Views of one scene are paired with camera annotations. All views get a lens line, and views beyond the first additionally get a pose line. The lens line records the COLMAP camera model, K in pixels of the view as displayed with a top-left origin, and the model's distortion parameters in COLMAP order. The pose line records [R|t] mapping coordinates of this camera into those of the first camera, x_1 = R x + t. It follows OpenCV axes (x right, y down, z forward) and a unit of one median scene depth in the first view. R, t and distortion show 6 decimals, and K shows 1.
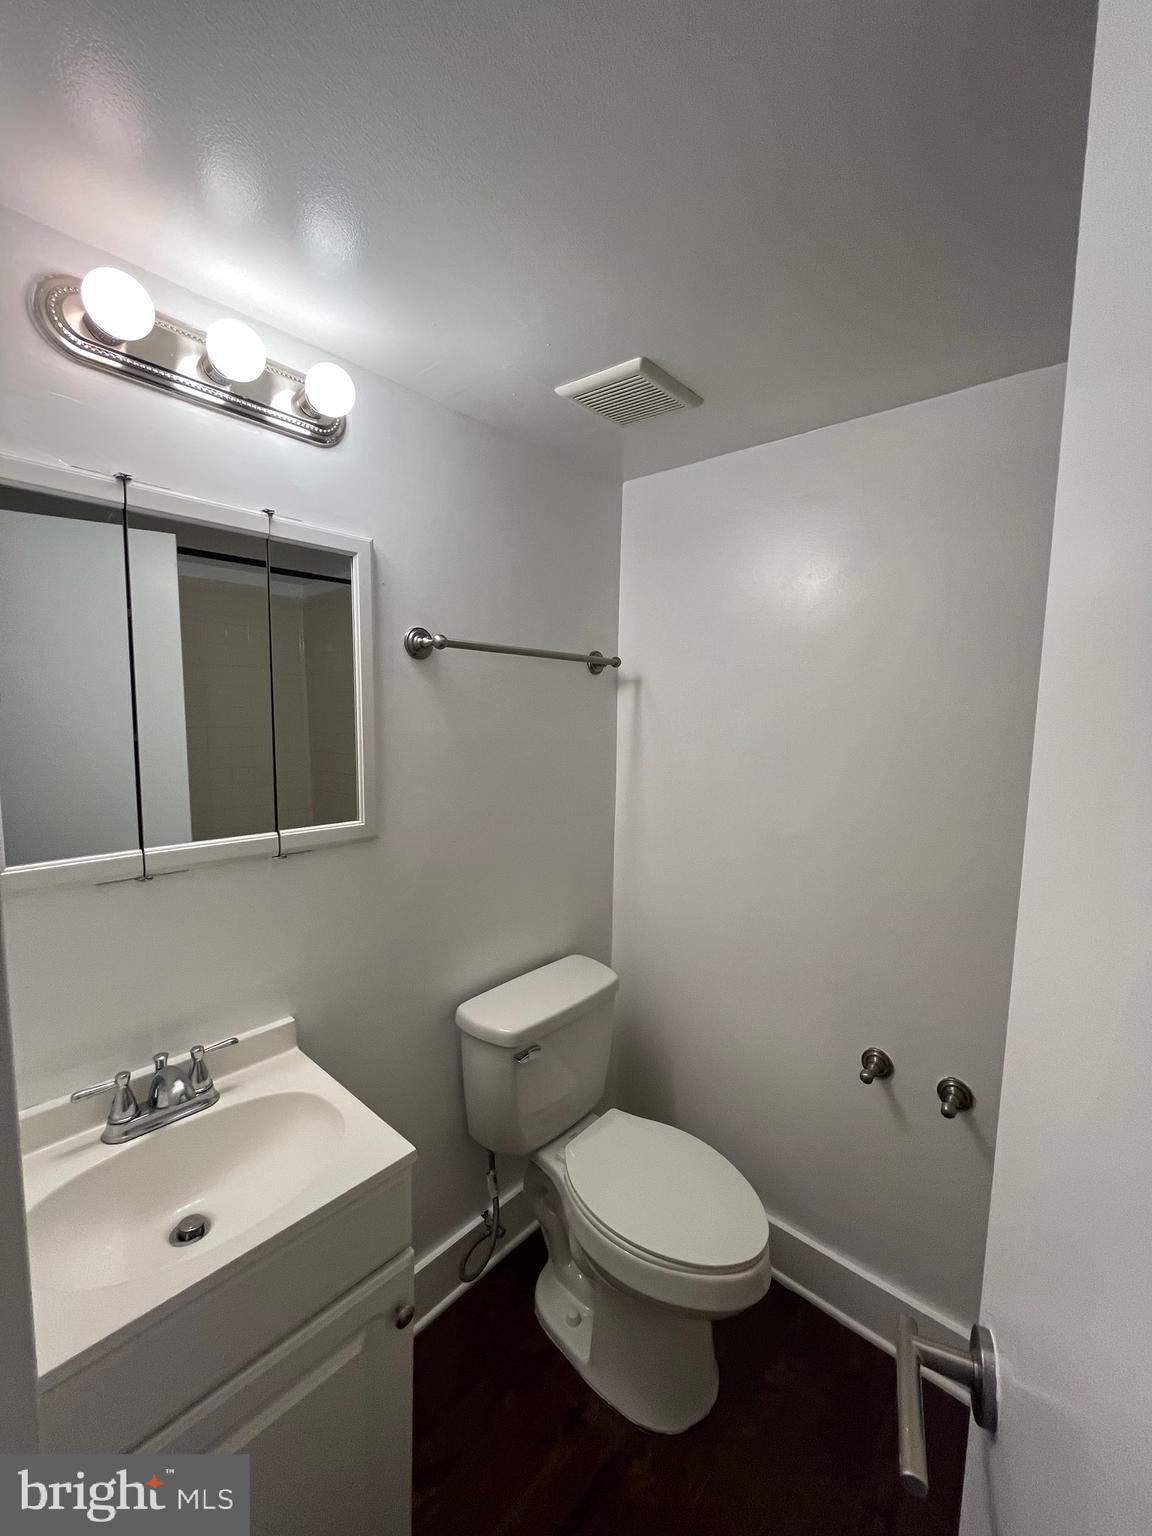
lens RADIAL K [[624.3, 0, 576.0], [0, 624.3, 768.0], [0, 0, 1]] dist [0.000019, -0.000107]
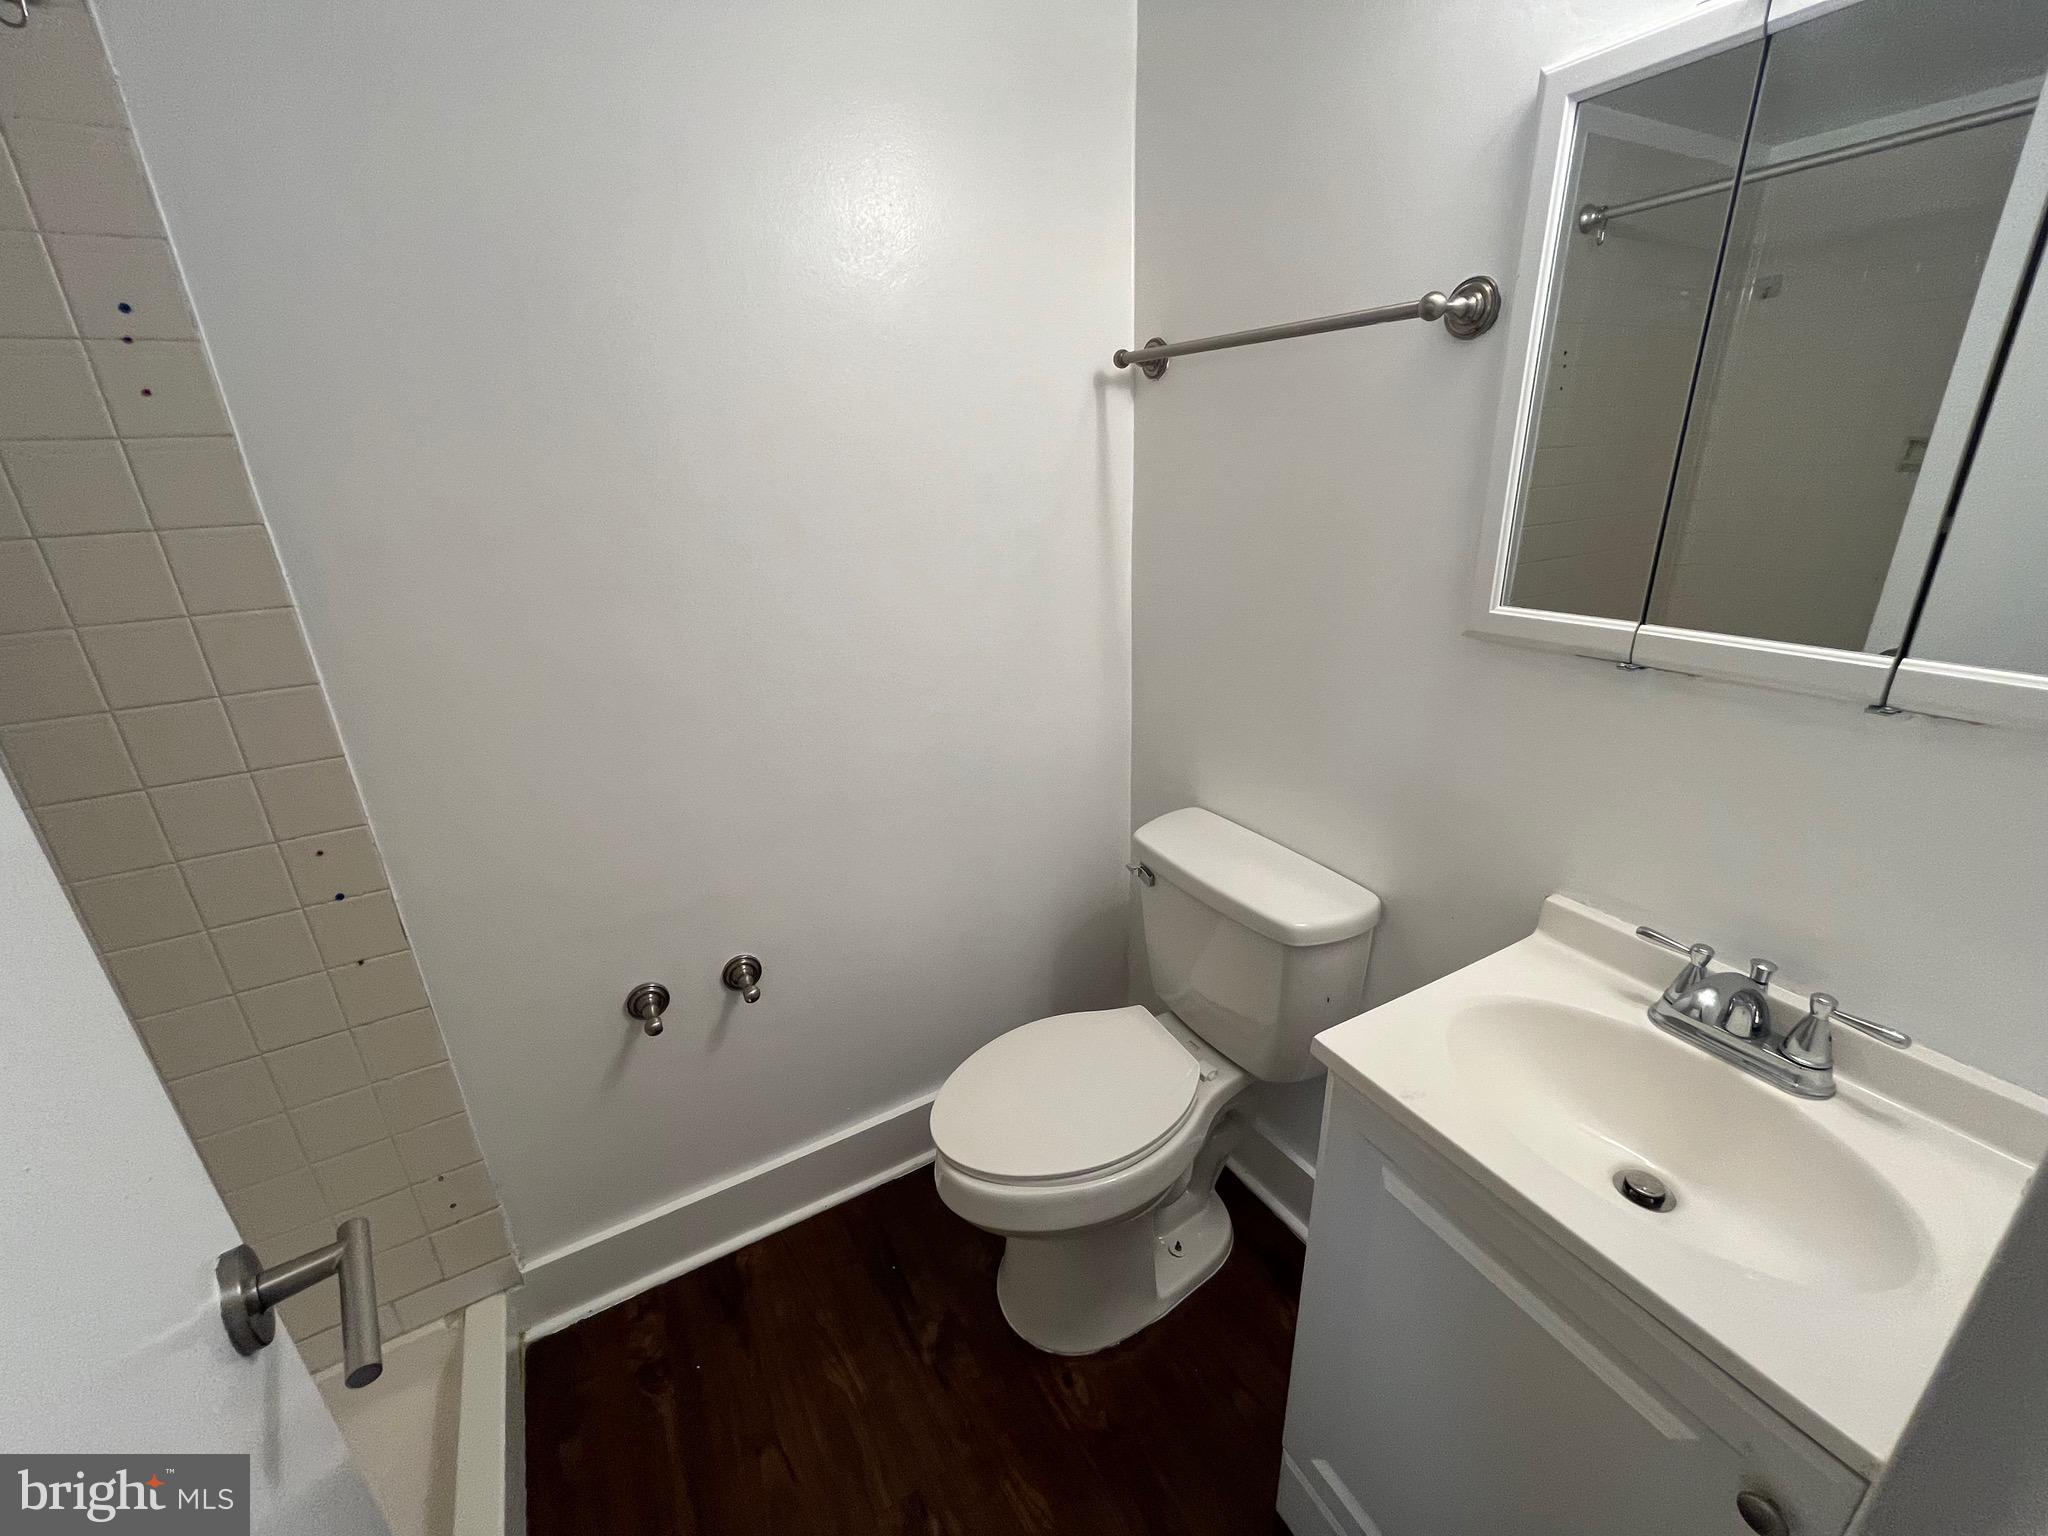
lens RADIAL K [[832.4, 0, 1024.0], [0, 832.4, 768.0], [0, 0, 1]] dist [0.000019, -0.000107]
pose [[-0.328188, 0.335296, -0.883102, 0.306976], [-0.051844, 0.927080, 0.371261, -0.021651], [0.943189, 0.167627, -0.286874, 0.511861]]
